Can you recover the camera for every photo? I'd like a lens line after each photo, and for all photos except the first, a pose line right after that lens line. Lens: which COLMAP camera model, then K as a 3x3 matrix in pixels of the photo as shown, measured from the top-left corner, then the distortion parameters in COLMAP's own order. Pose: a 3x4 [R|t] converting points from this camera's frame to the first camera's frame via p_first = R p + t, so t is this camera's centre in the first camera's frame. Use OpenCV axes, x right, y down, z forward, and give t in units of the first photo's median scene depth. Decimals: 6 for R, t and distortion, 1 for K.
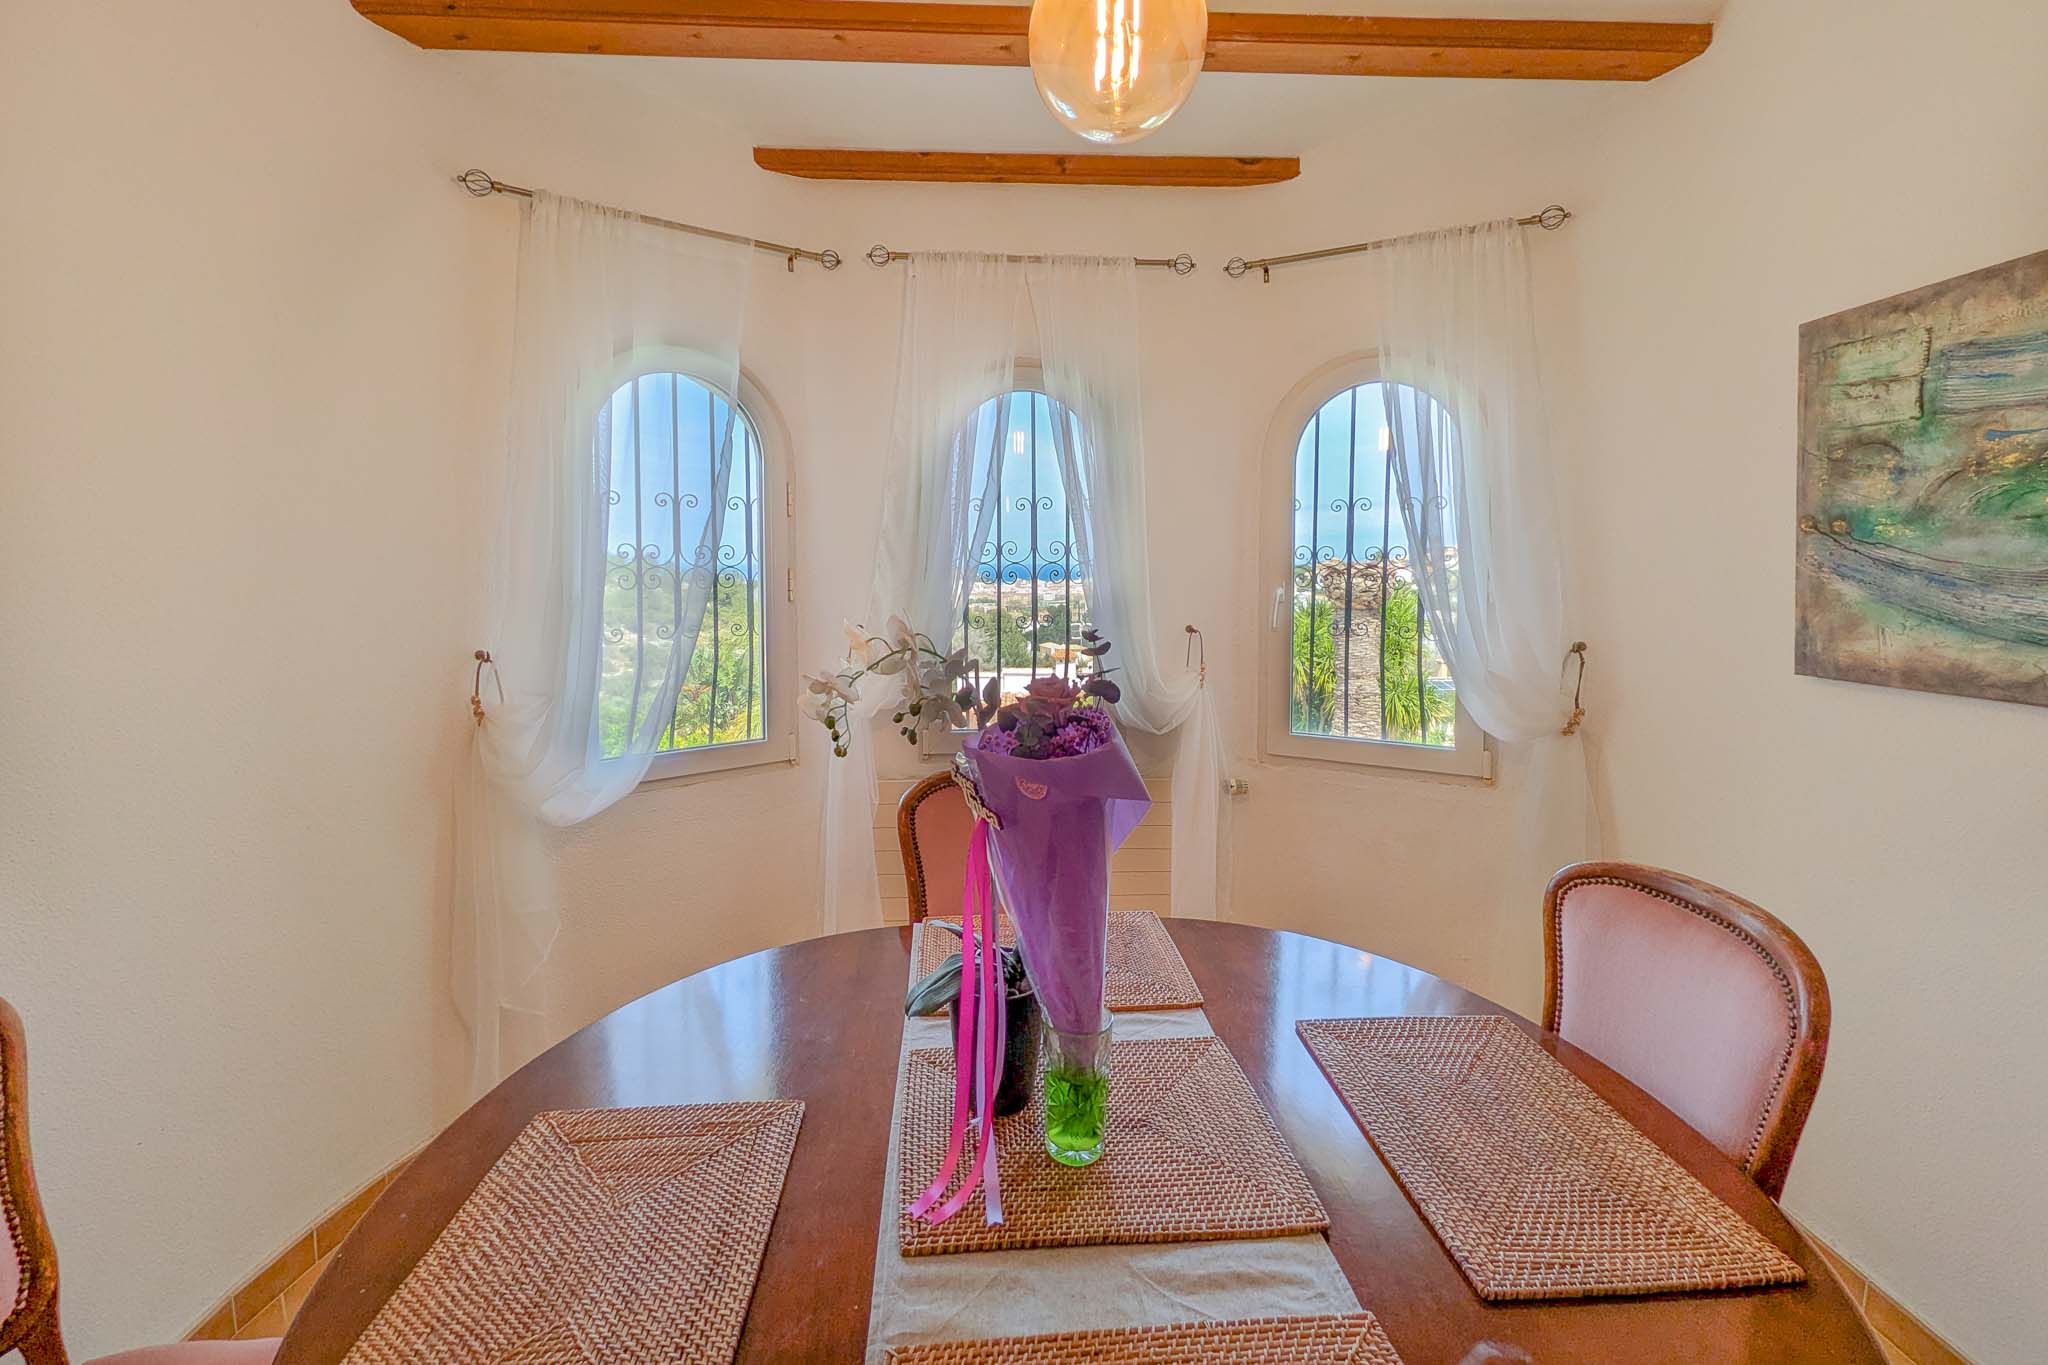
lens RADIAL K [[812.4, 0, 1019.8], [0, 812.4, 600.0], [0, 0, 1]] dist [0.005247, 0.000478]
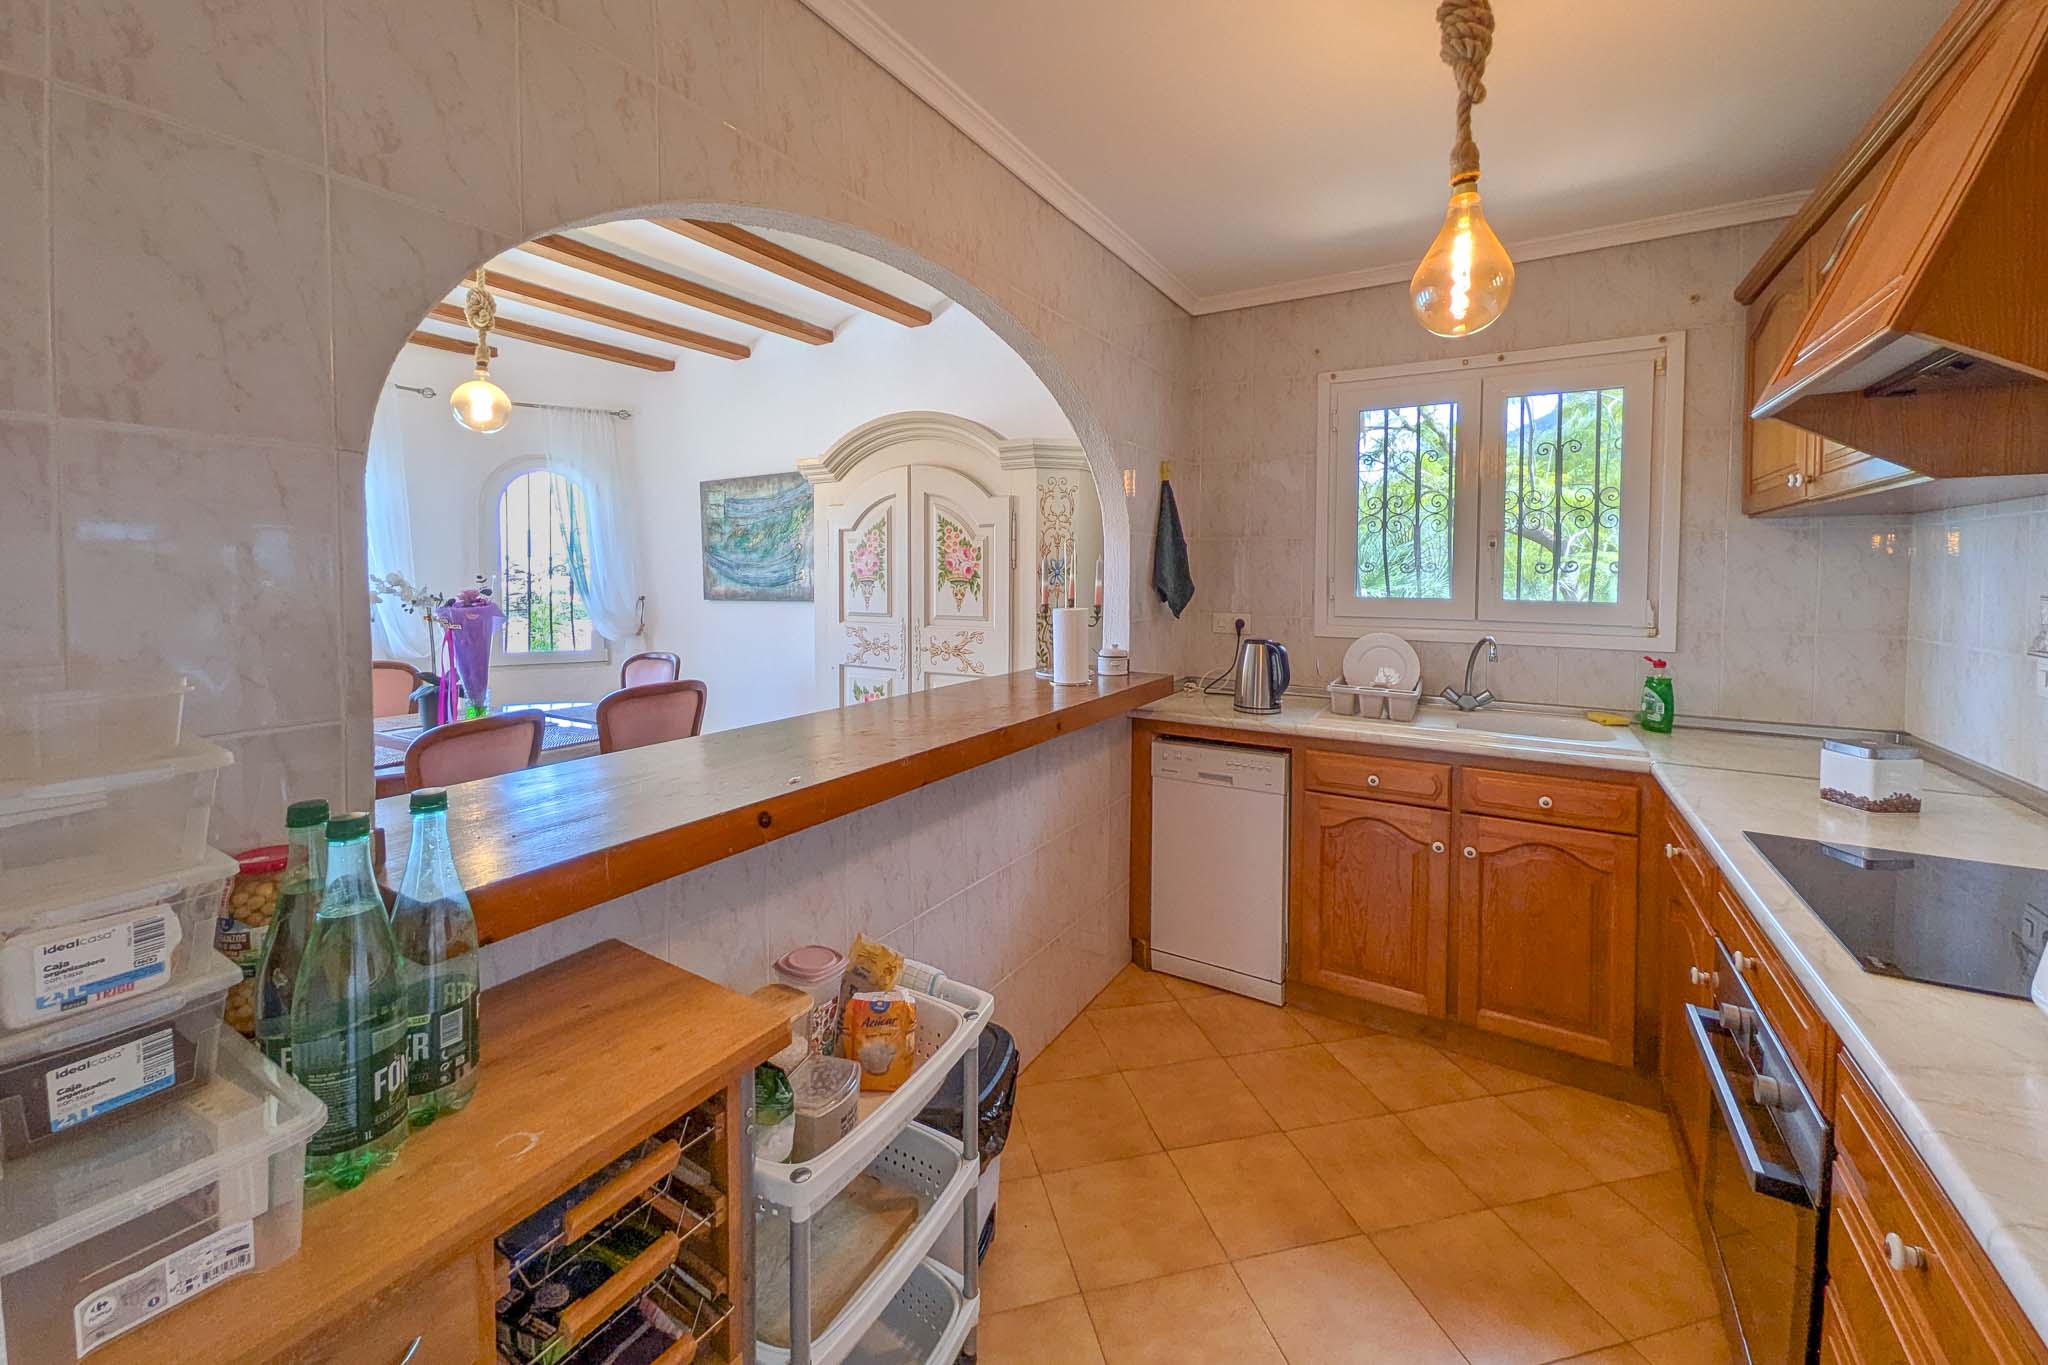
lens RADIAL K [[812.4, 0, 1019.8], [0, 812.4, 600.0], [0, 0, 1]] dist [0.005247, 0.000478]
pose [[0.563790, -0.025159, 0.825535, -0.896215], [0.036861, 0.999306, 0.005281, 0.127565], [-0.825095, 0.027453, 0.564326, -1.722434]]
